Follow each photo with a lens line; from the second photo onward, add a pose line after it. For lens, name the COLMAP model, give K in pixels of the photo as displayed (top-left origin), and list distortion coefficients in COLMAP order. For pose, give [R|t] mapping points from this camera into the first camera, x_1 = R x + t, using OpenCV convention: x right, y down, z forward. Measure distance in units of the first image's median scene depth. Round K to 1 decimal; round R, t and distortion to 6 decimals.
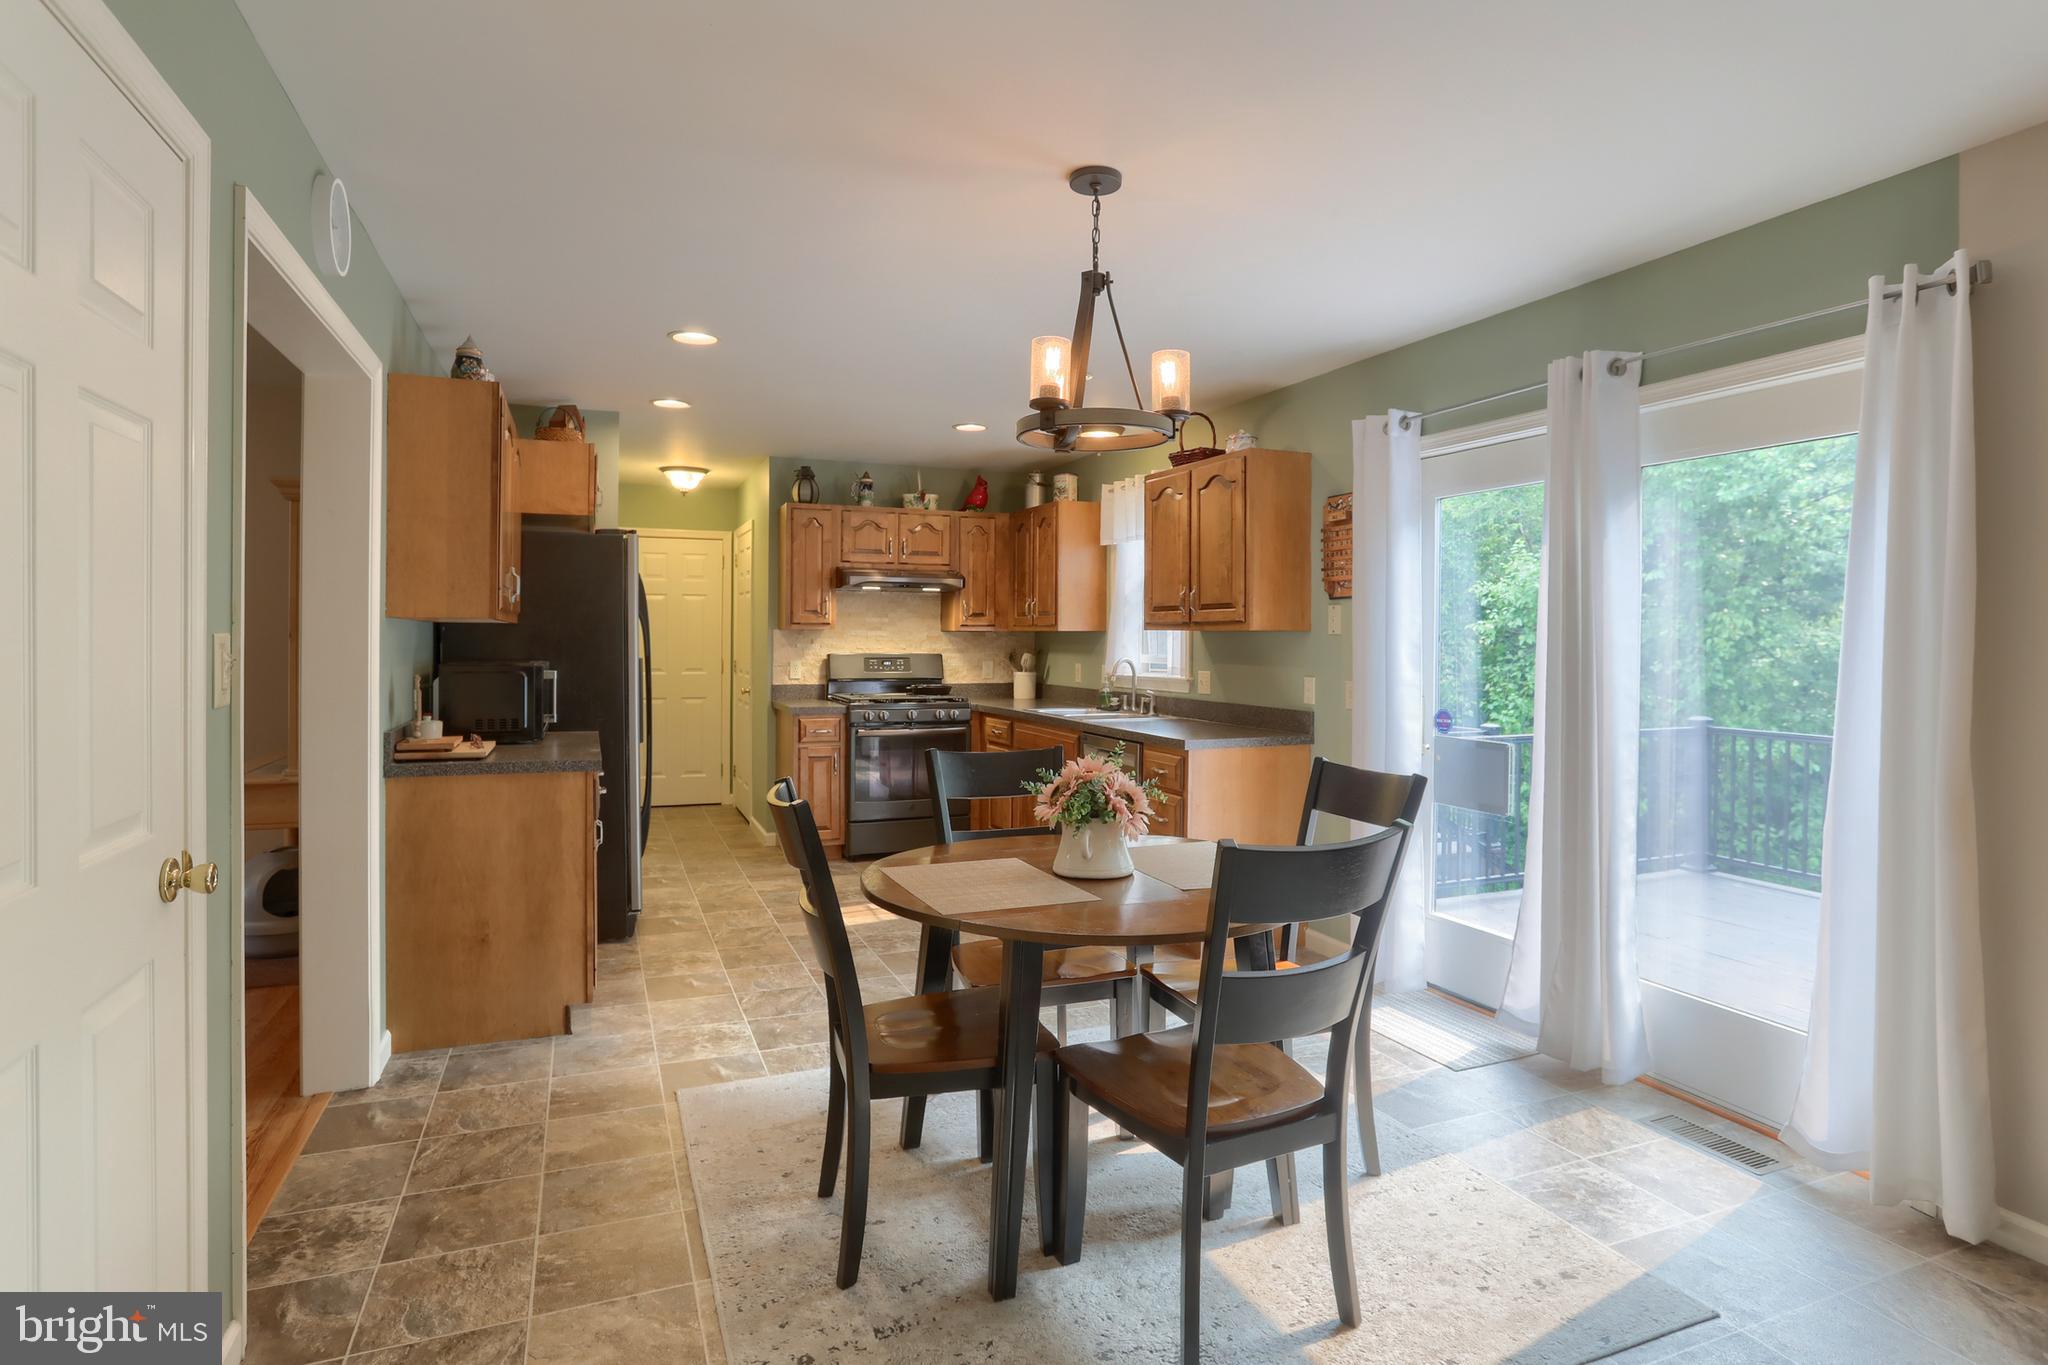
lens RADIAL K [[1085.5, 0, 1029.4], [0, 1085.5, 642.7], [0, 0, 1]] dist [-0.055914, 0.028849]
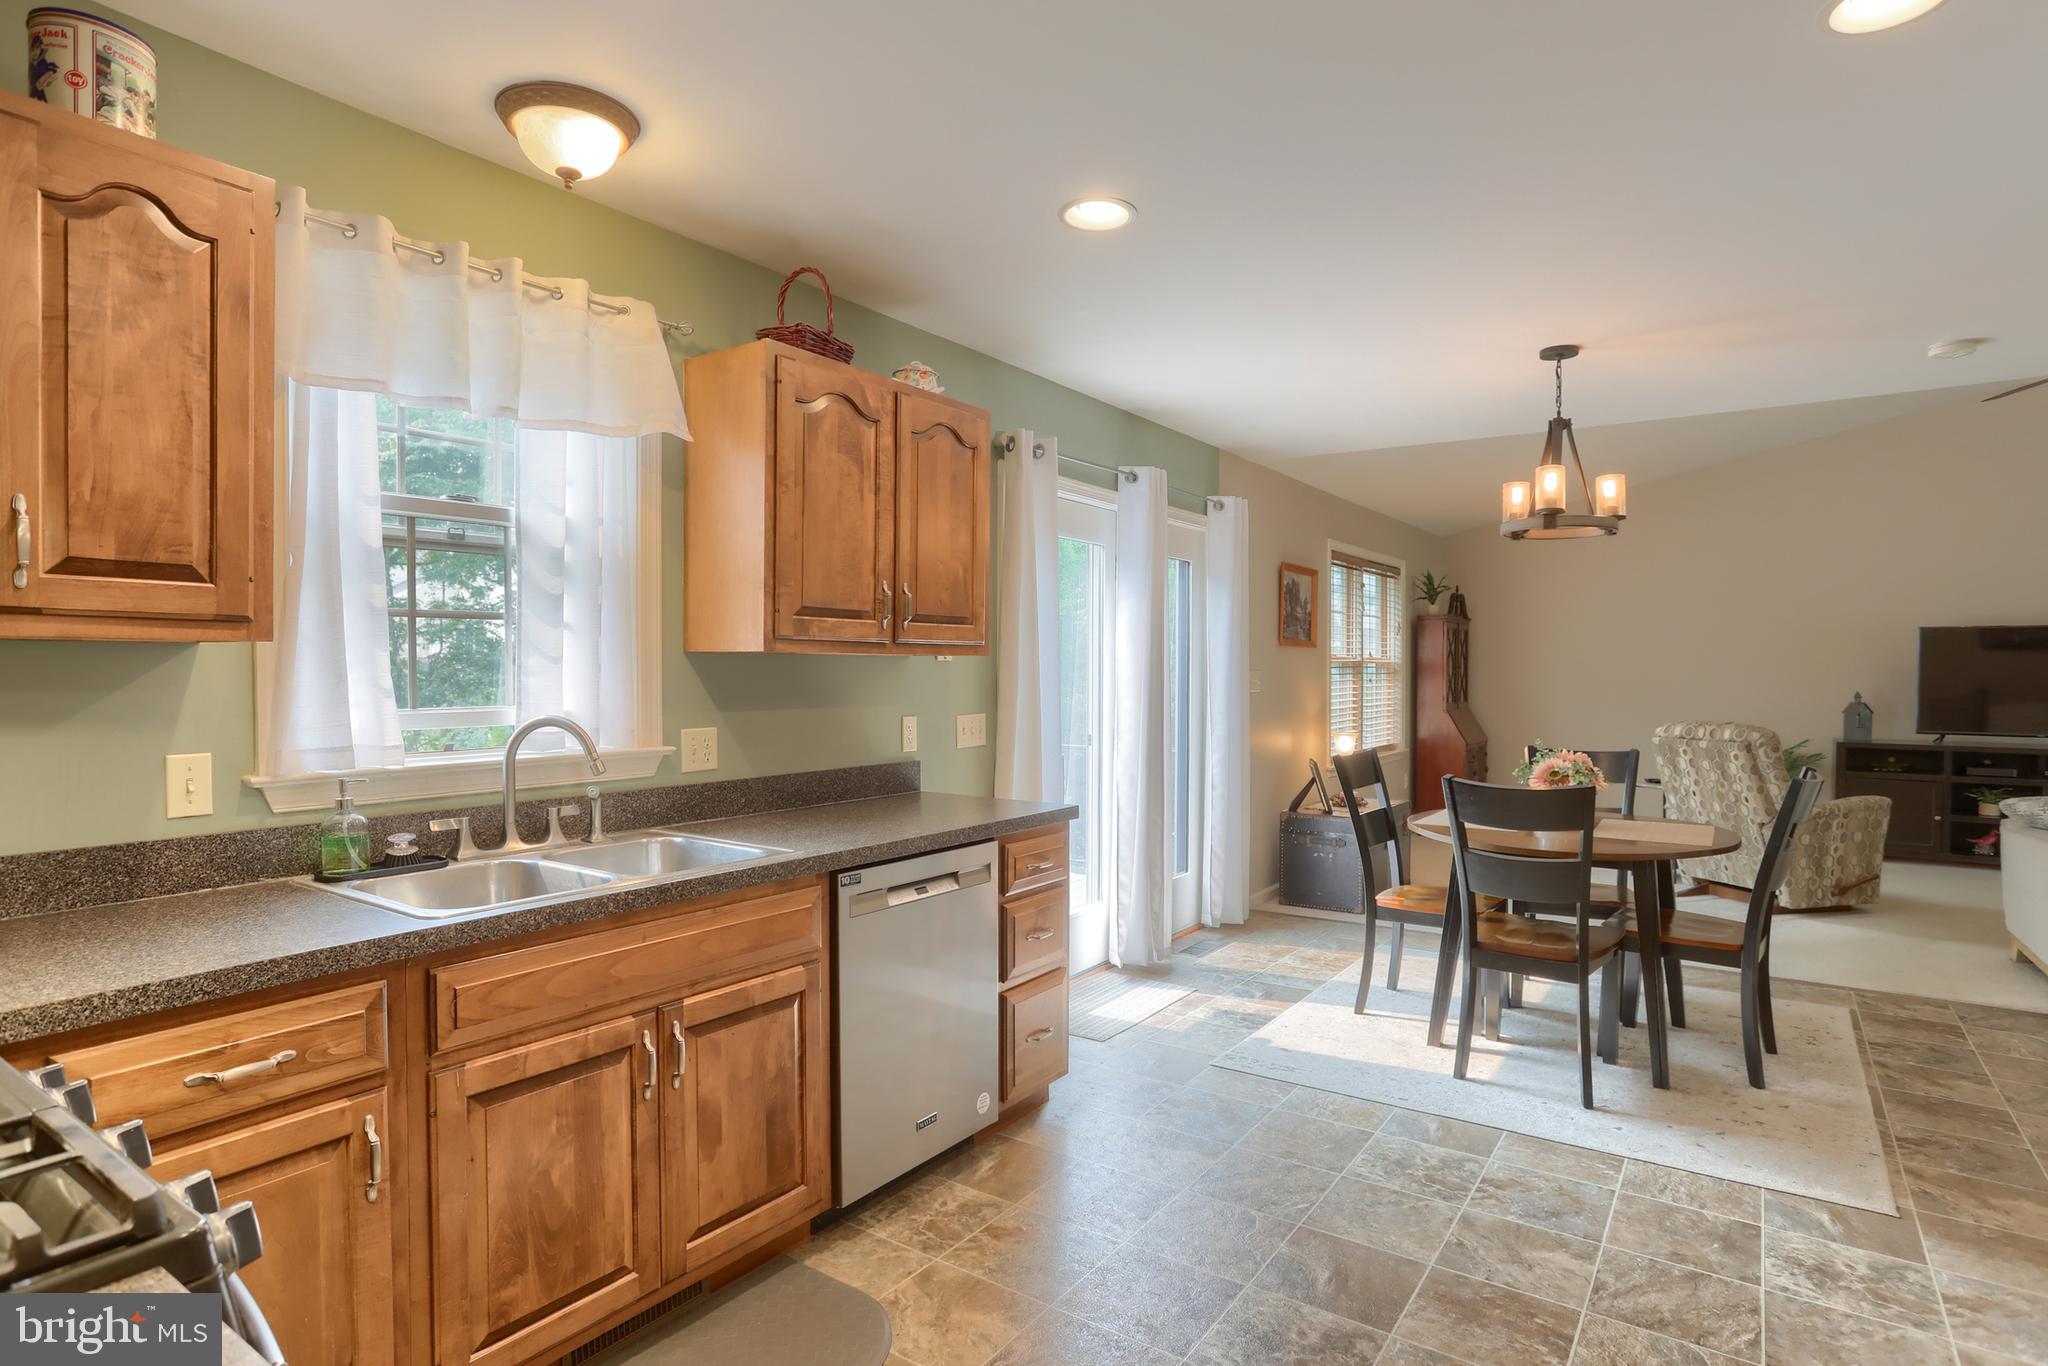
lens RADIAL K [[1075.9, 0, 1024.0], [0, 1075.9, 683.0], [0, 0, 1]] dist [-0.056438, 0.027081]
pose [[-0.540500, -0.021977, 0.841057, -0.300766], [-0.003209, 0.999705, 0.024060, -0.007213], [-0.841338, 0.010306, -0.540411, 0.947803]]
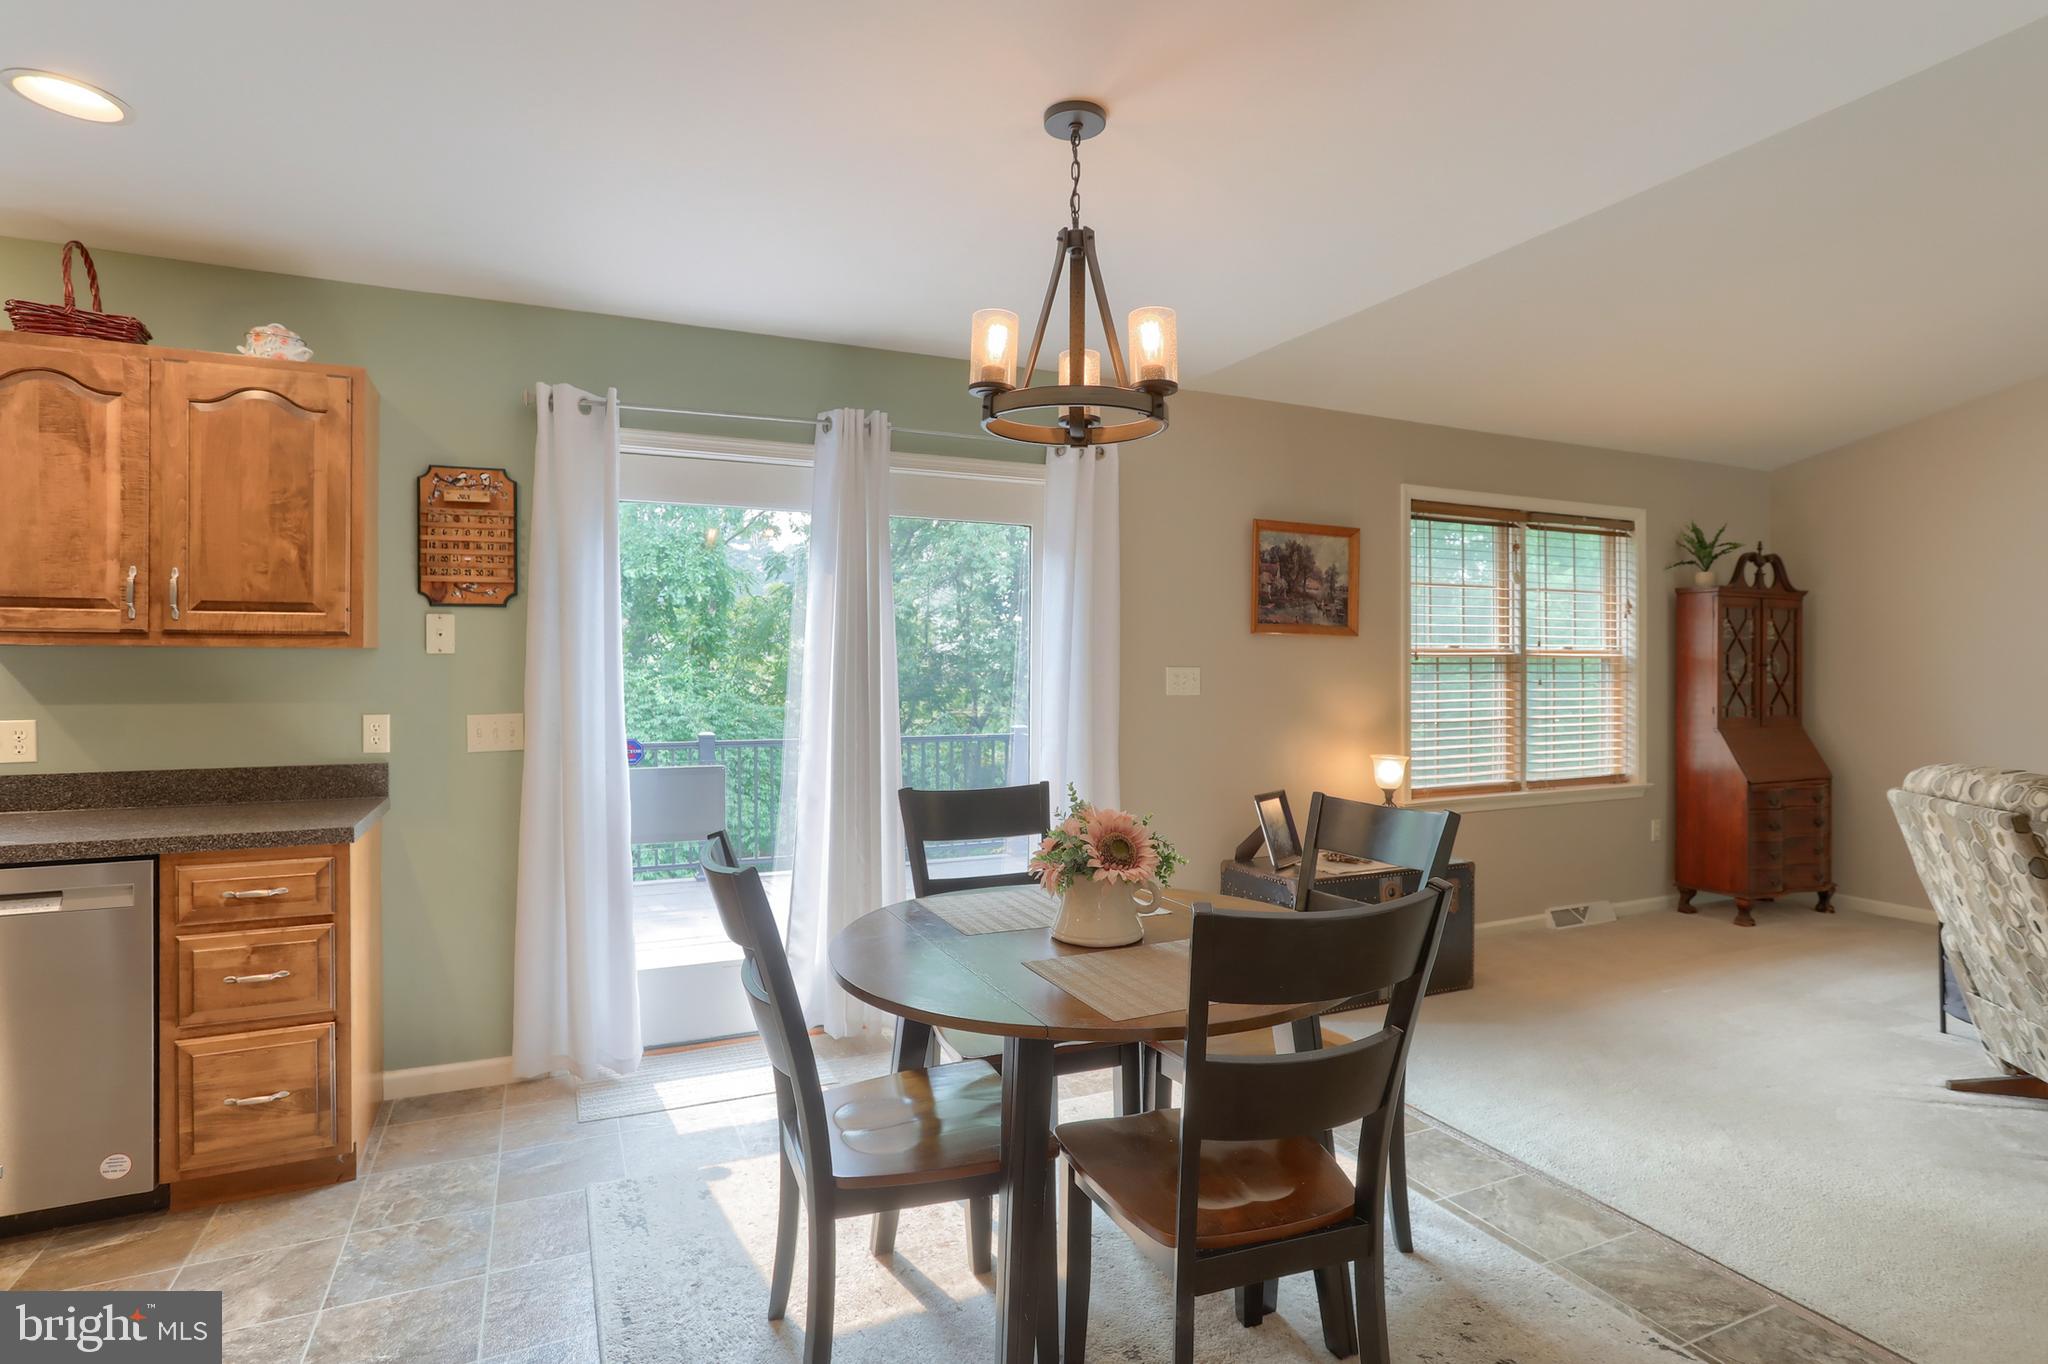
lens RADIAL K [[1041.6, 0, 1026.3], [0, 1041.6, 669.3], [0, 0, 1]] dist [-0.059028, 0.035895]
pose [[-0.038658, -0.012590, 0.999173, -0.295829], [0.000758, 0.999920, 0.012628, -0.003840], [-0.999252, 0.001246, -0.038646, 0.427206]]
